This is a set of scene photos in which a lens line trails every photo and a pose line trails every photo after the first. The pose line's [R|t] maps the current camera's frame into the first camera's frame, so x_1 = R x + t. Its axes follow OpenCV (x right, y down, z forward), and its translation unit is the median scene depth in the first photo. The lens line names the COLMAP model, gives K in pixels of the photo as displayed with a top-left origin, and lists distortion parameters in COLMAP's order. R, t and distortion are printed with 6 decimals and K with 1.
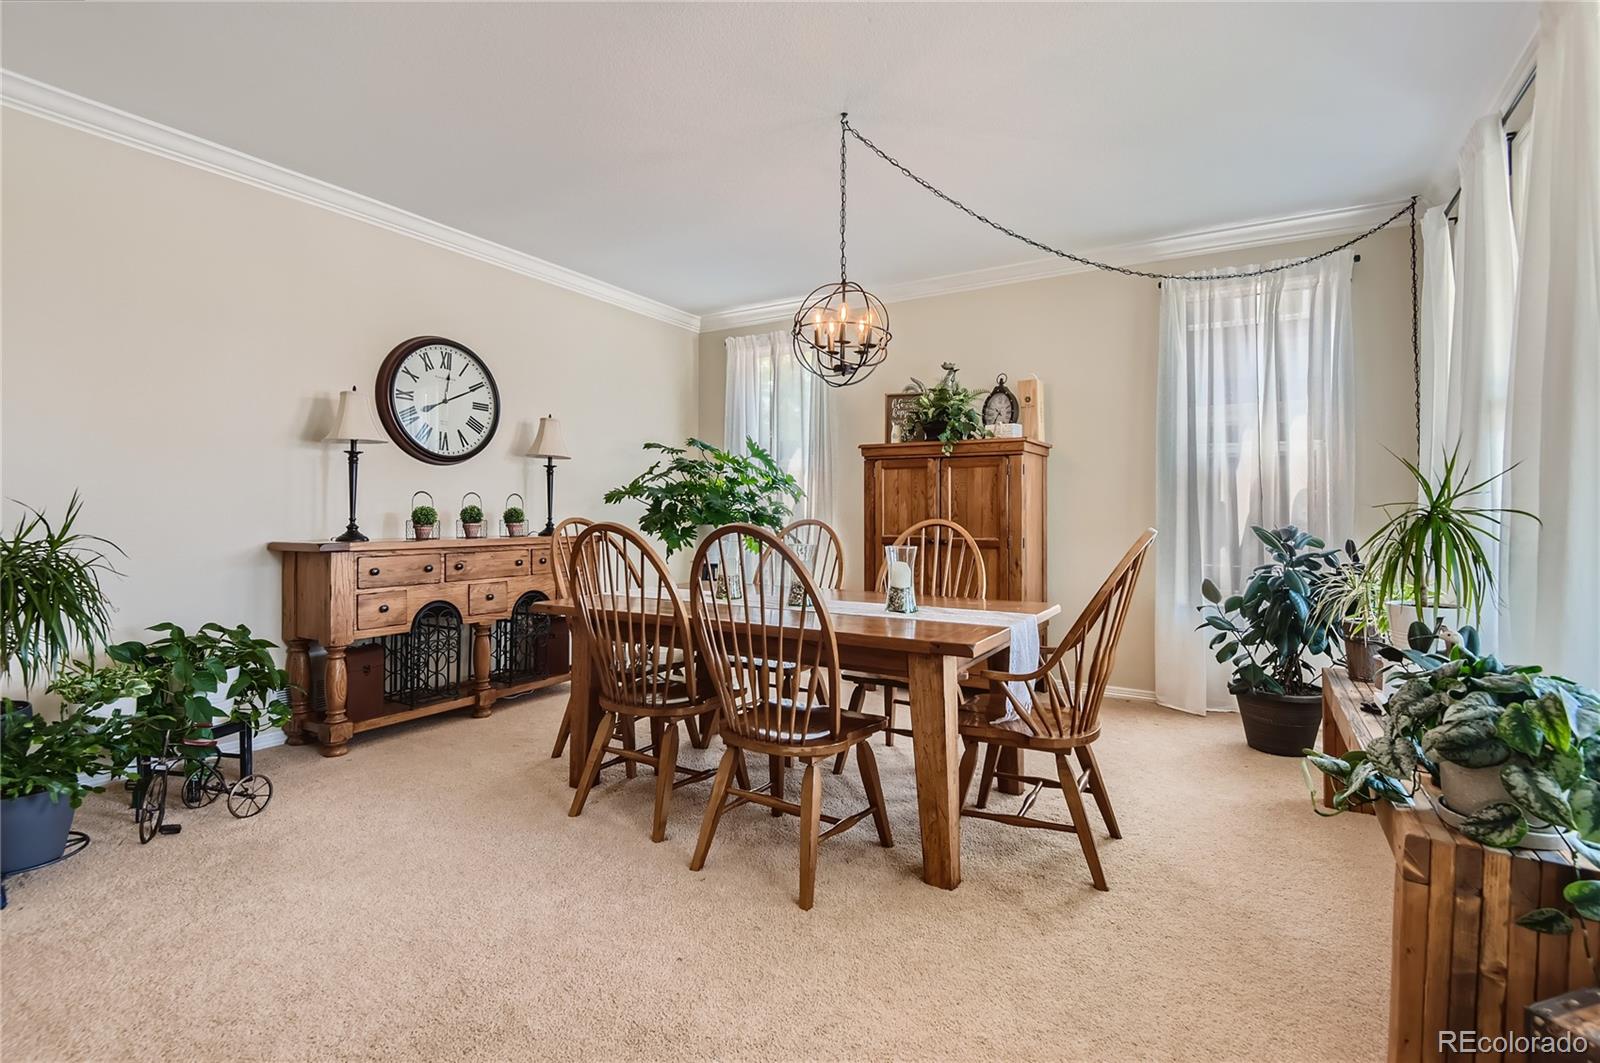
lens RADIAL K [[755.0, 0, 806.0], [0, 755.0, 519.2], [0, 0, 1]] dist [0.008599, -0.008849]
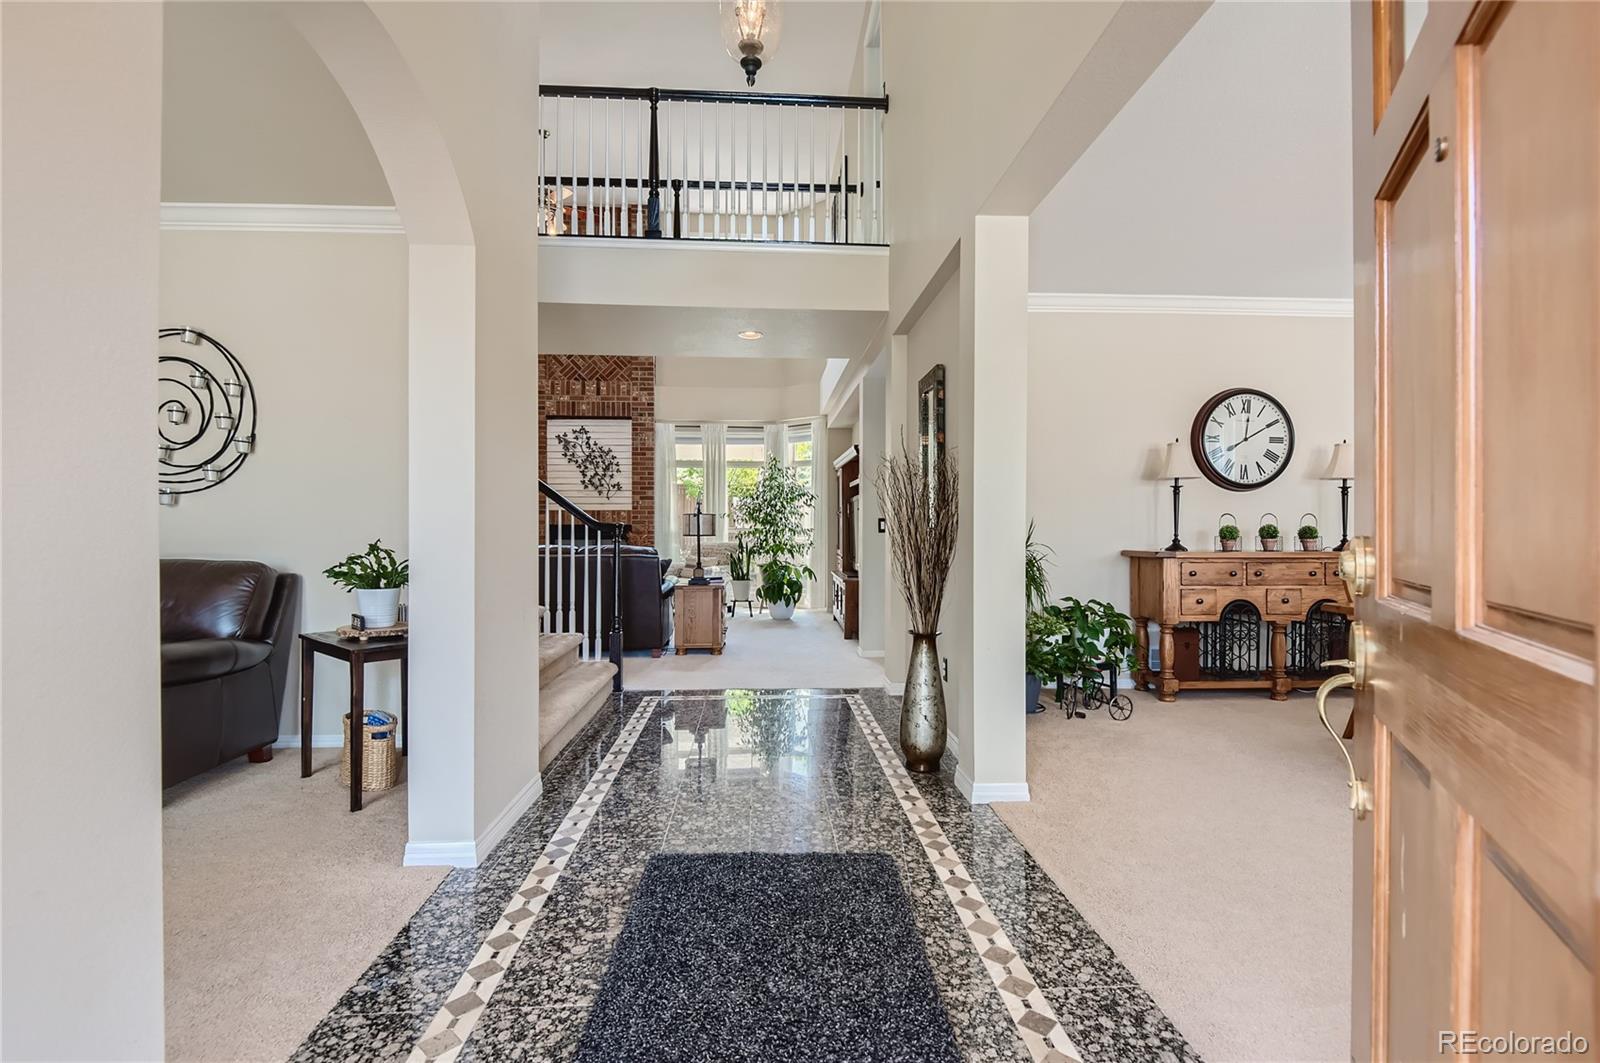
lens RADIAL K [[755.0, 0, 804.0], [0, 755.0, 521.4], [0, 0, 1]] dist [0.008599, -0.008849]
pose [[0.570107, -0.010156, -0.821508, 0.136746], [-0.008176, 0.999804, -0.018034, 0.005530], [0.821530, 0.016998, 0.569912, -0.321261]]
